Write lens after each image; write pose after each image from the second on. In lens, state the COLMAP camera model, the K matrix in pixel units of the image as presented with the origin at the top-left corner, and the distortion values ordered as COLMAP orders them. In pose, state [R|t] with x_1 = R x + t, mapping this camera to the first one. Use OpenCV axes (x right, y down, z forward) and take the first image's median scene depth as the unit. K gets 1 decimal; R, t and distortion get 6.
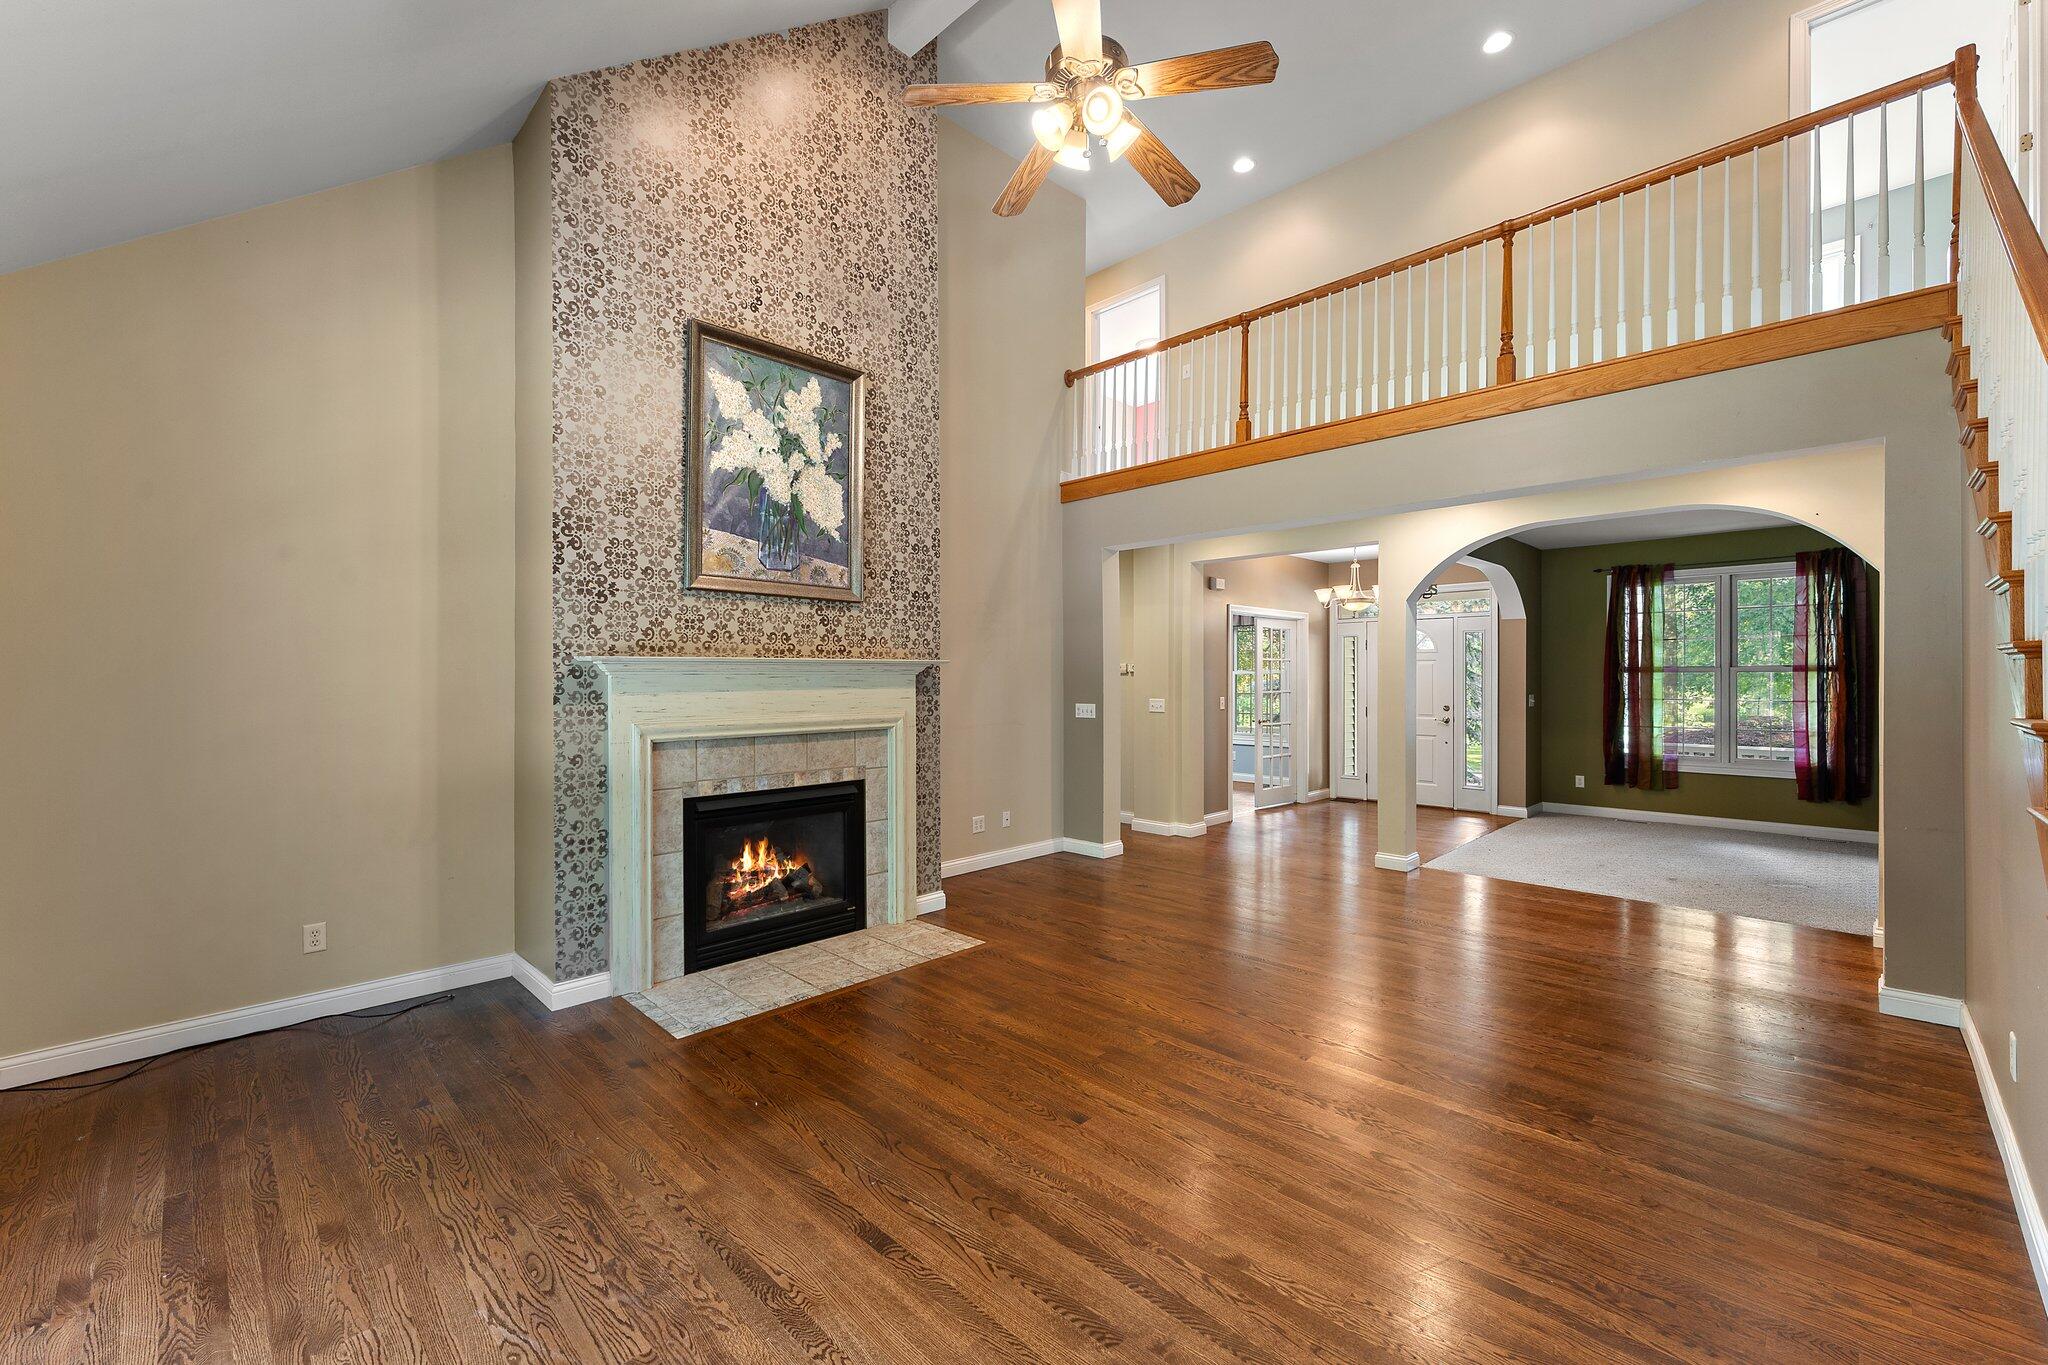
lens RADIAL K [[823.1, 0, 1016.0], [0, 823.1, 676.8], [0, 0, 1]] dist [-0.002577, 0.000940]
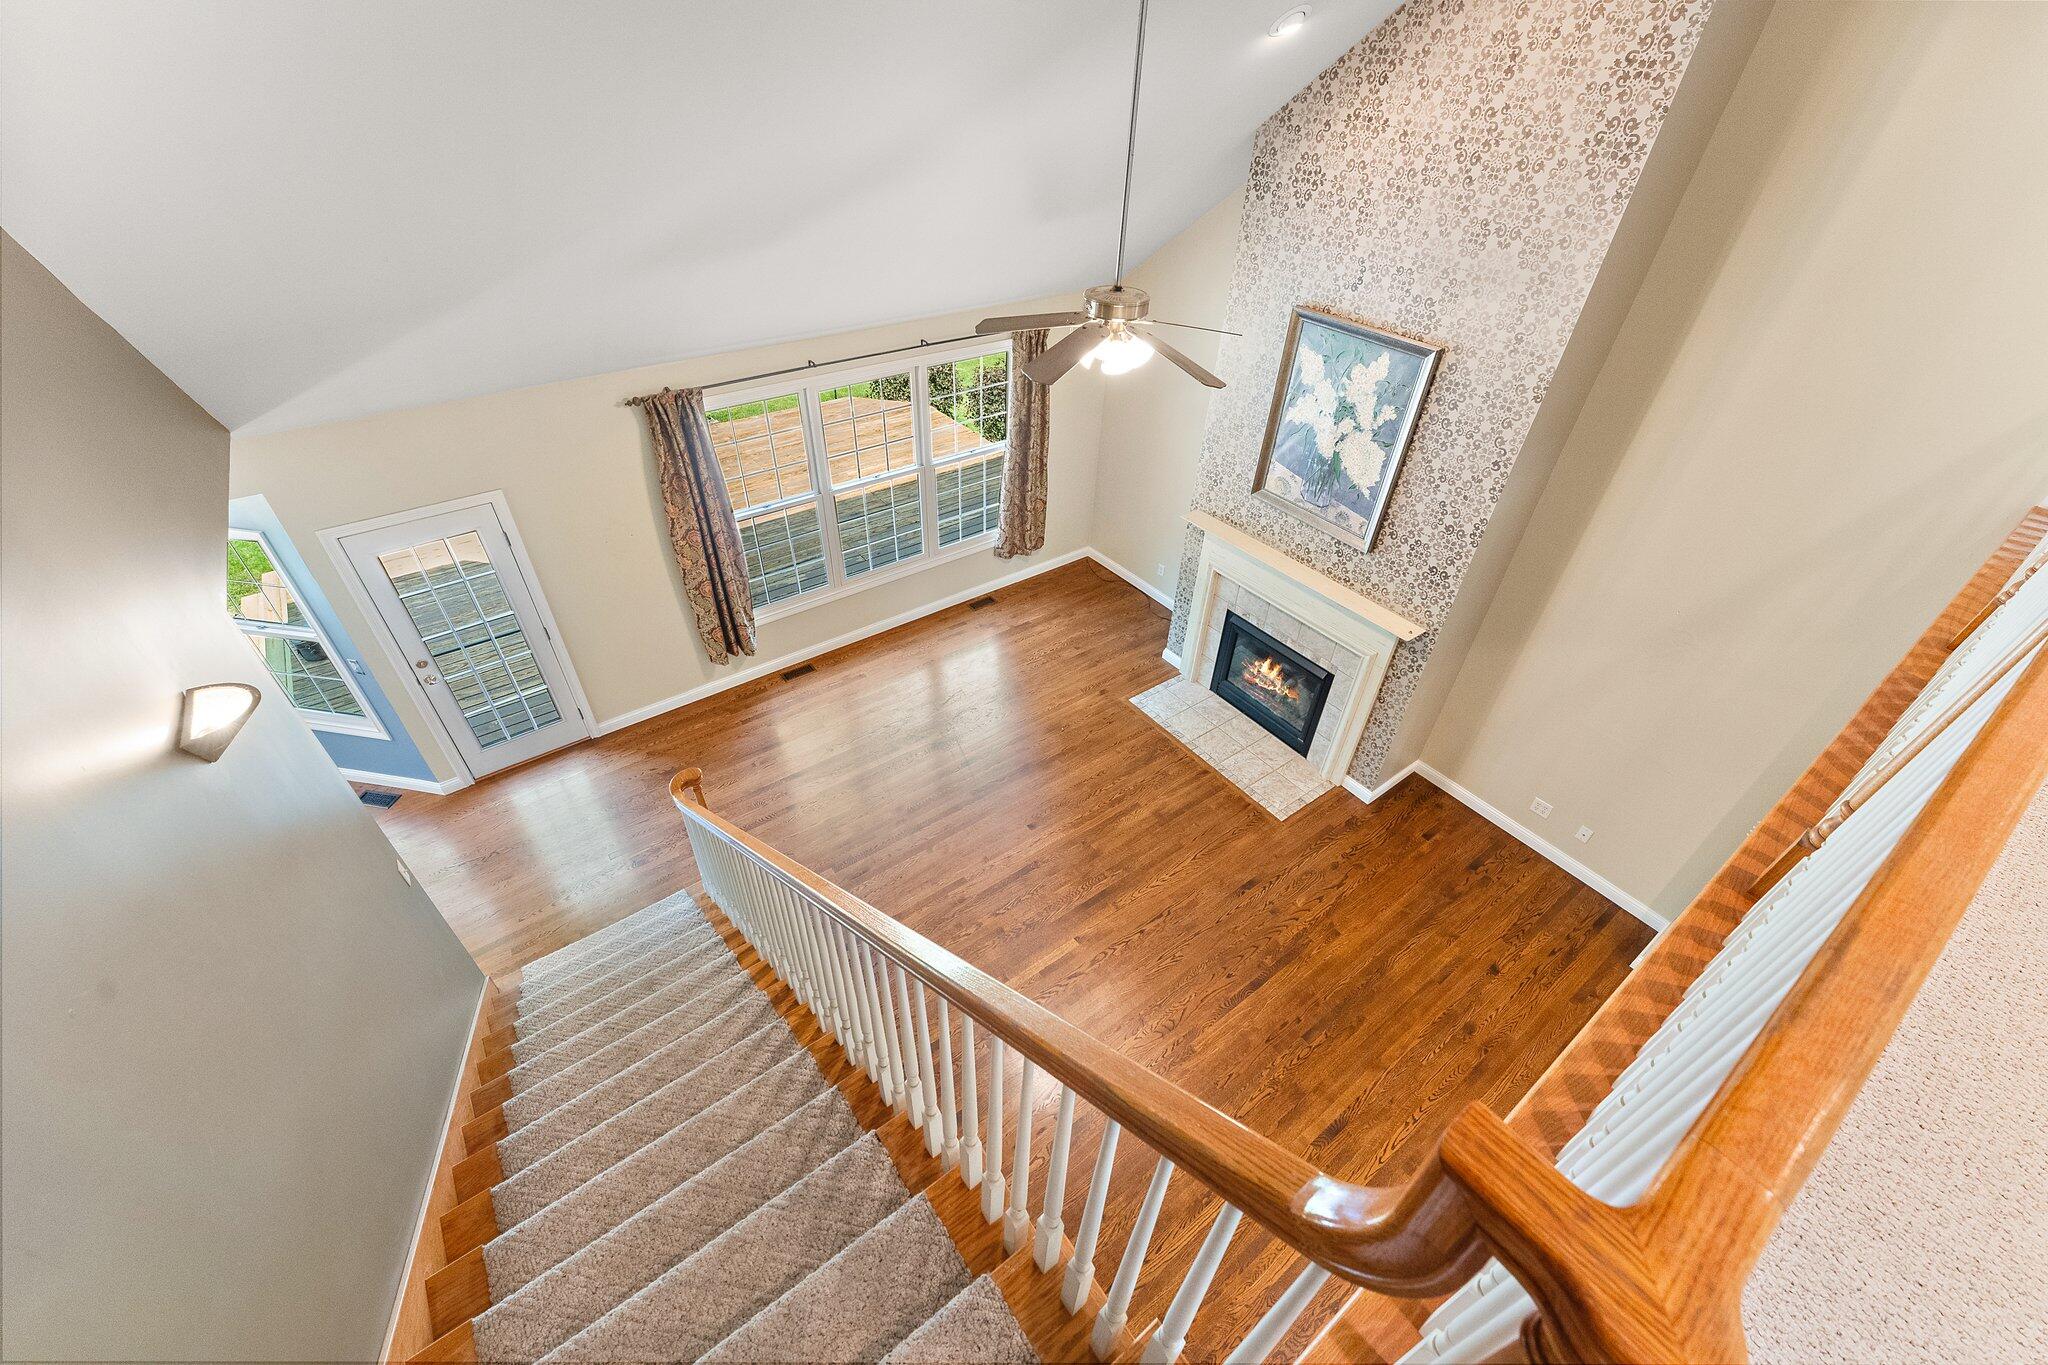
lens RADIAL K [[823.1, 0, 1016.5], [0, 823.1, 673.3], [0, 0, 1]] dist [-0.002577, 0.000940]
pose [[-0.146489, 0.615620, -0.774308, 0.902425], [-0.022927, 0.780429, 0.624824, -0.684756], [0.988947, 0.109282, -0.100210, 0.661013]]
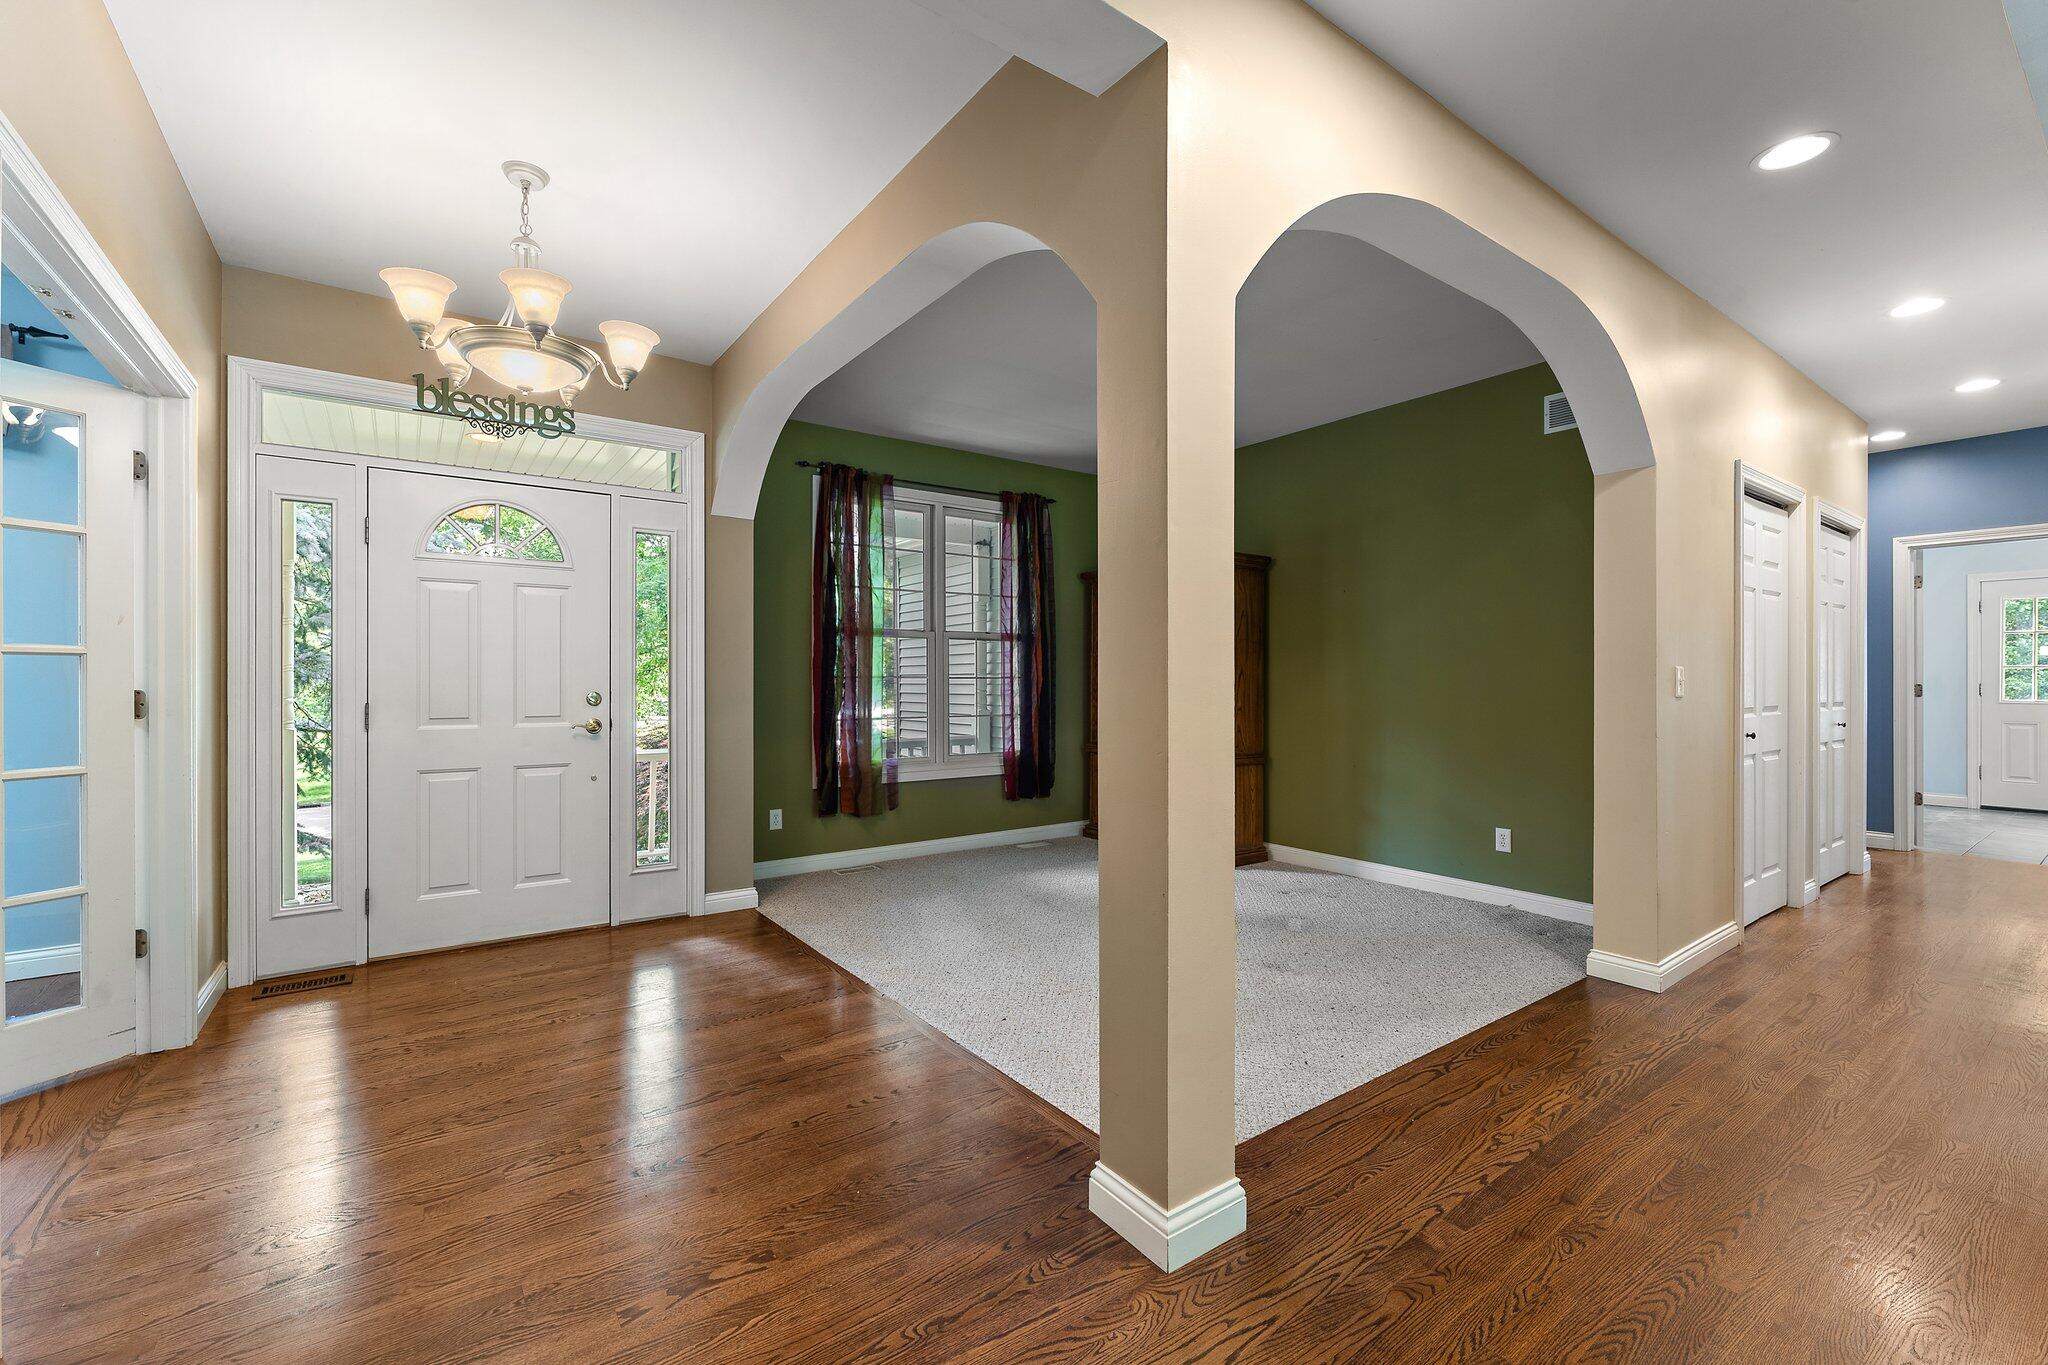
lens RADIAL K [[823.1, 0, 1014.5], [0, 823.1, 690.1], [0, 0, 1]] dist [-0.002577, 0.000940]
pose [[0.187174, -0.008000, 0.982294, 0.278477], [0.004066, 0.999965, 0.007369, 0.062738], [-0.982318, 0.002615, 0.187200, 1.434003]]
